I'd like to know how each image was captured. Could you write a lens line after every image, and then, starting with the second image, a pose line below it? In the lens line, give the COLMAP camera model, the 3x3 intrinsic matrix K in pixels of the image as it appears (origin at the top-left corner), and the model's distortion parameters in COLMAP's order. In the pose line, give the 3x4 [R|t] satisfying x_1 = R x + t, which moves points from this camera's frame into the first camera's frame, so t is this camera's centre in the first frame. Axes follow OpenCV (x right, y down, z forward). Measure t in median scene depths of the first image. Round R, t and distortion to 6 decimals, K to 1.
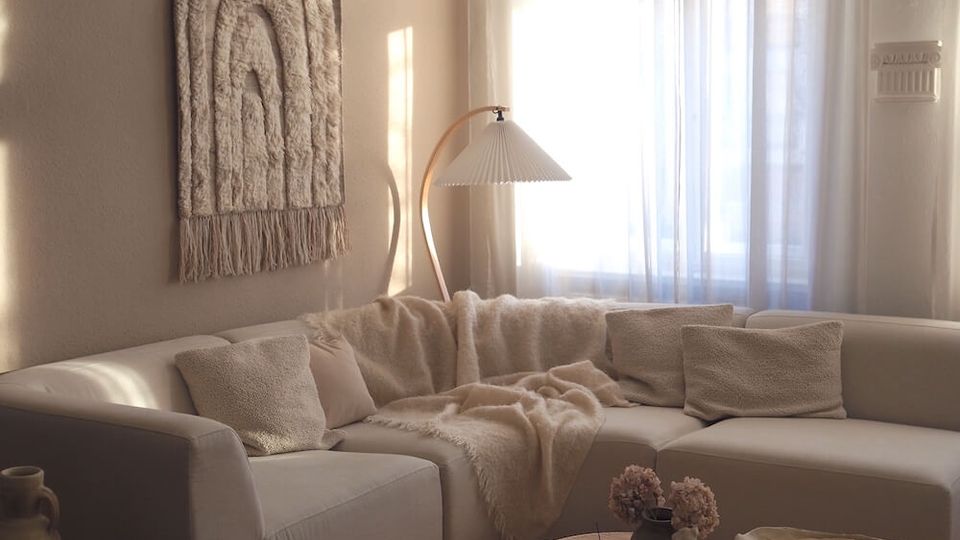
lens RADIAL K [[1295.3, 0, 480.0], [0, 1295.3, 270.0], [0, 0, 1]] dist [-0.016713, -0.010085]
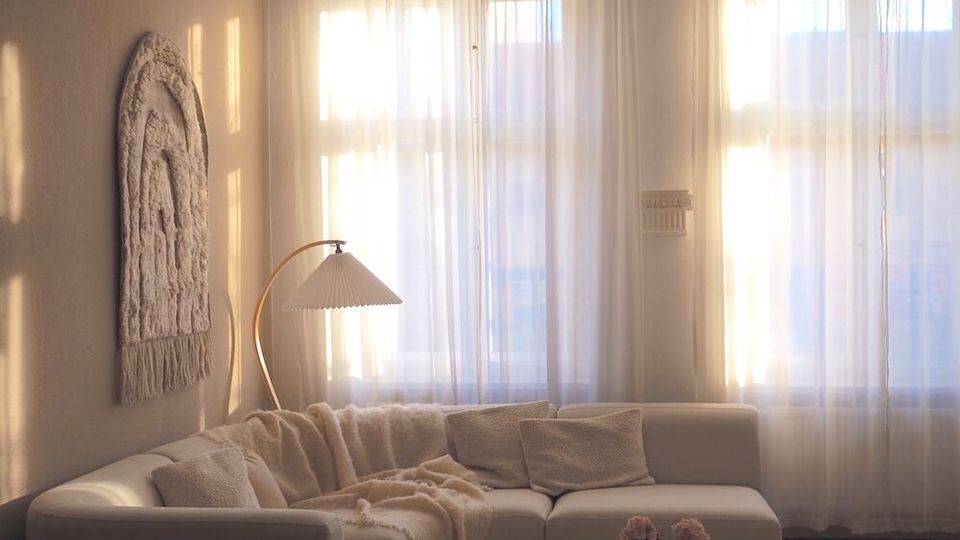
lens RADIAL K [[1295.3, 0, 480.0], [0, 1295.3, 270.0], [0, 0, 1]] dist [-0.016713, -0.010085]
pose [[0.909757, -0.013163, 0.414931, -0.378159], [0.052732, 0.995065, -0.084051, 0.003032], [-0.411777, 0.098346, 0.905962, -0.096660]]
